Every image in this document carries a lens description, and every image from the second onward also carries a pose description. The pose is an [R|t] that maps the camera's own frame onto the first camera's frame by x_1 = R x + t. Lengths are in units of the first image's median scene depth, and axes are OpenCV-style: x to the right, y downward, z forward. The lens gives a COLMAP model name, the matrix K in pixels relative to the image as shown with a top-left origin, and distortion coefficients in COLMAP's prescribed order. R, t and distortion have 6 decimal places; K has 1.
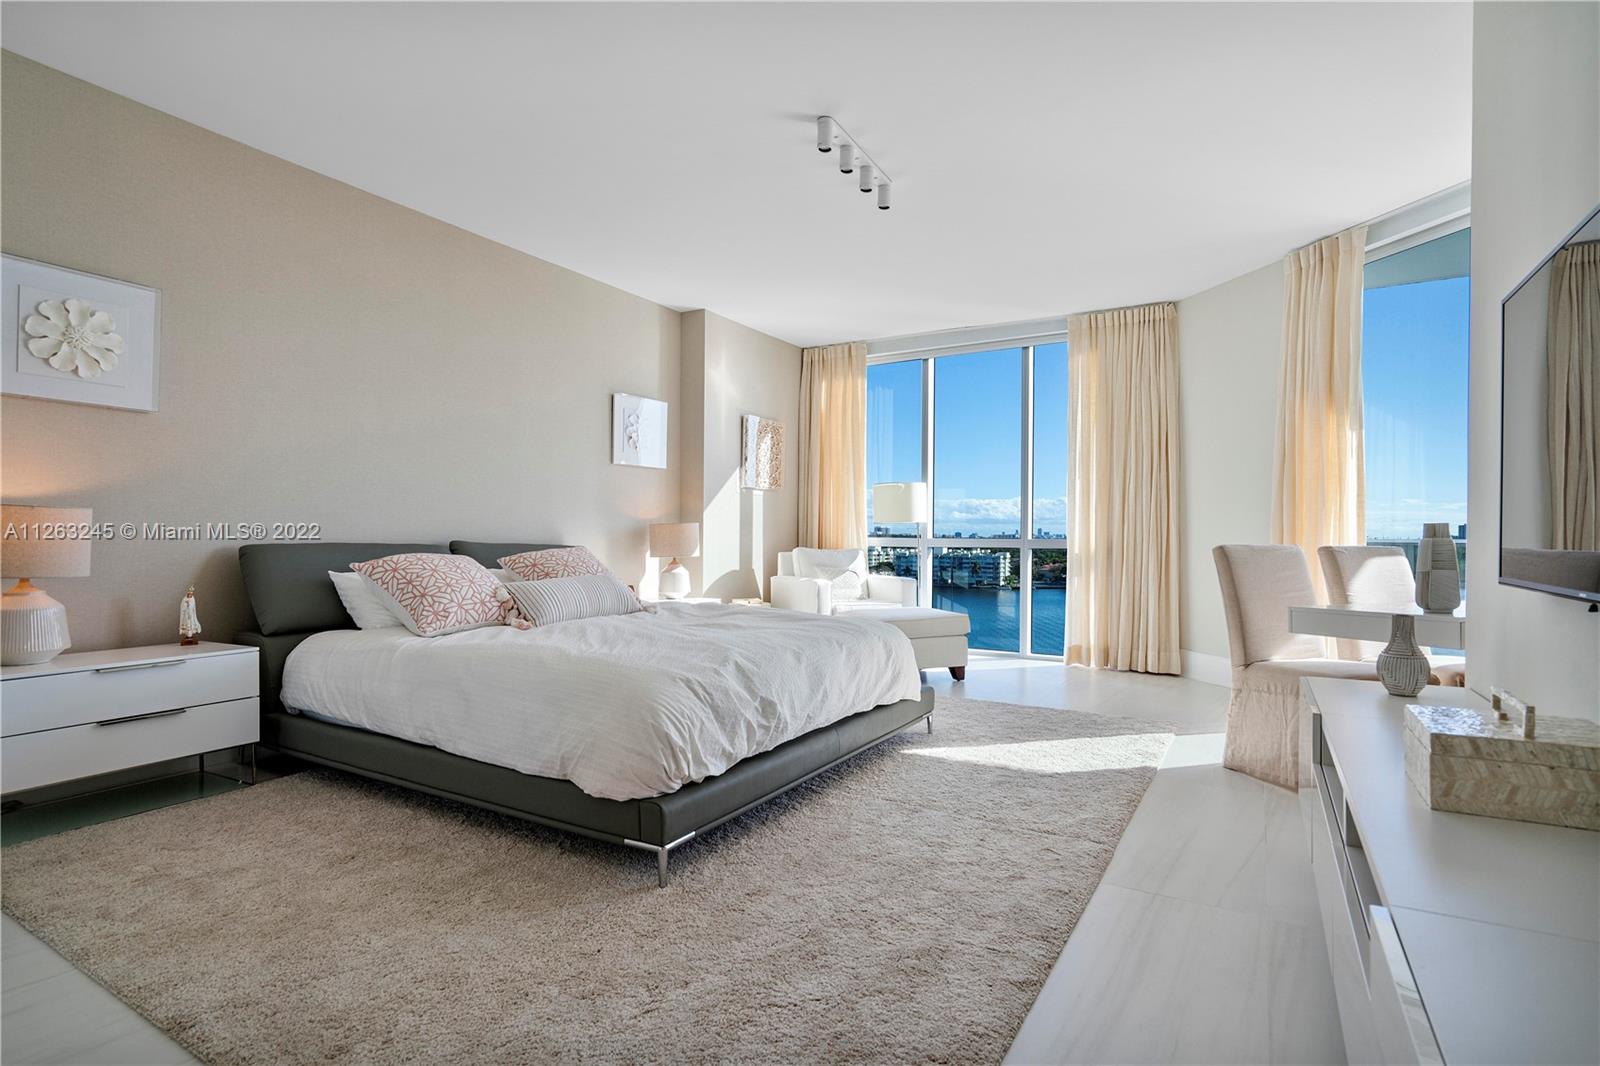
lens RADIAL K [[769.4, 0, 787.8], [0, 769.4, 538.6], [0, 0, 1]] dist [-0.002817, 0.001752]
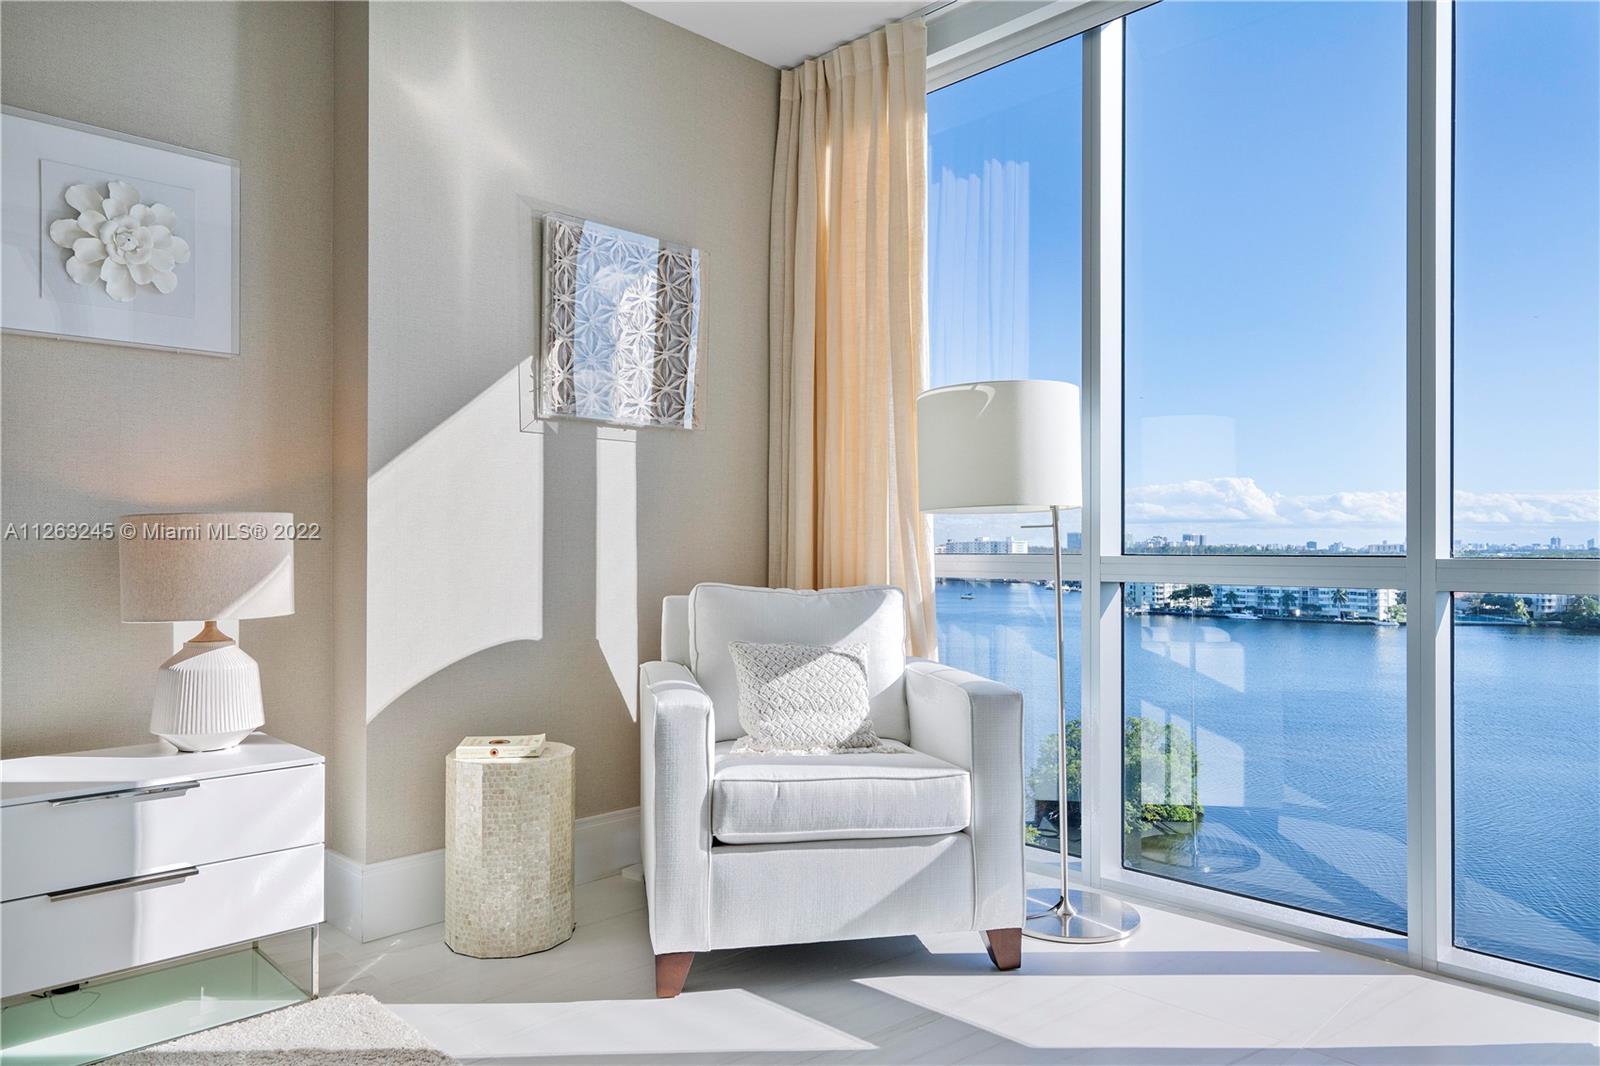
lens RADIAL K [[1040.2, 0, 775.6], [0, 1040.2, 540.1], [0, 0, 1]] dist [0.015204, 0.005193]
pose [[0.967107, -0.005325, -0.254313, 0.226931], [0.002811, 0.999944, -0.010247, -0.004140], [0.254353, 0.009195, 0.967068, 0.734954]]
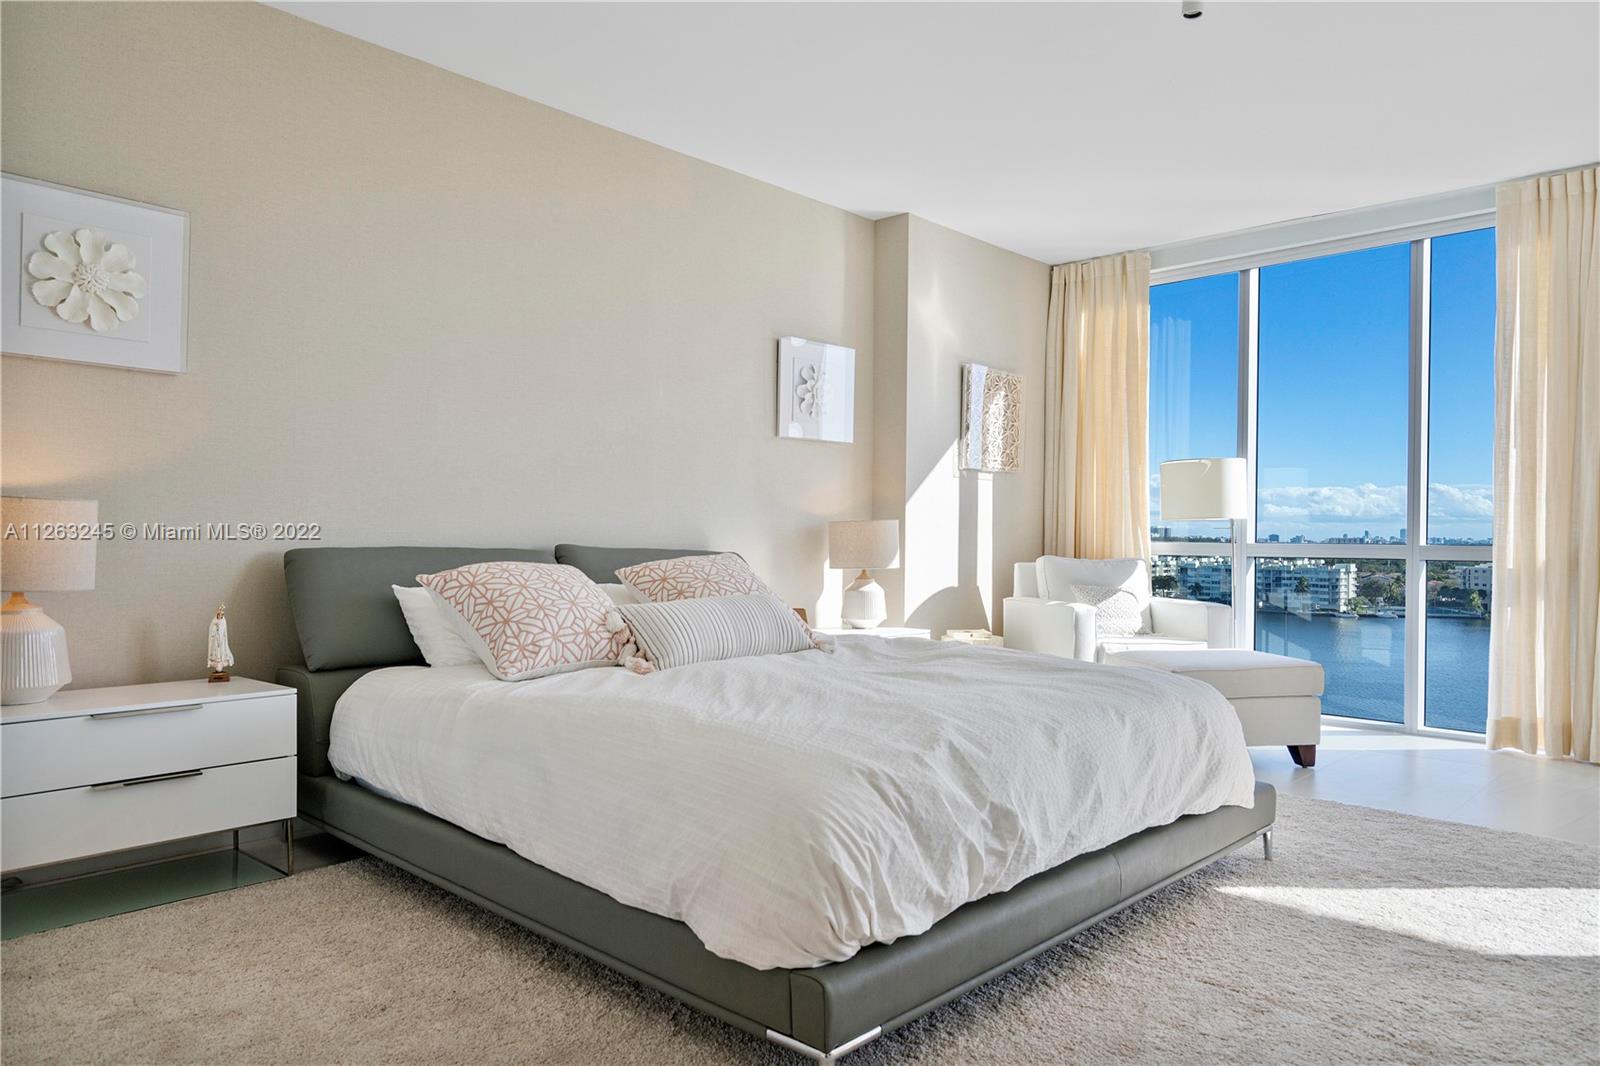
lens RADIAL K [[1040.2, 0, 799.5], [0, 1040.2, 540.3], [0, 0, 1]] dist [0.015204, 0.005193]
pose [[0.977219, 0.003253, -0.212211, -0.003866], [-0.003632, 0.999992, -0.001399, -0.000481], [0.212204, 0.002138, 0.977223, 0.069482]]
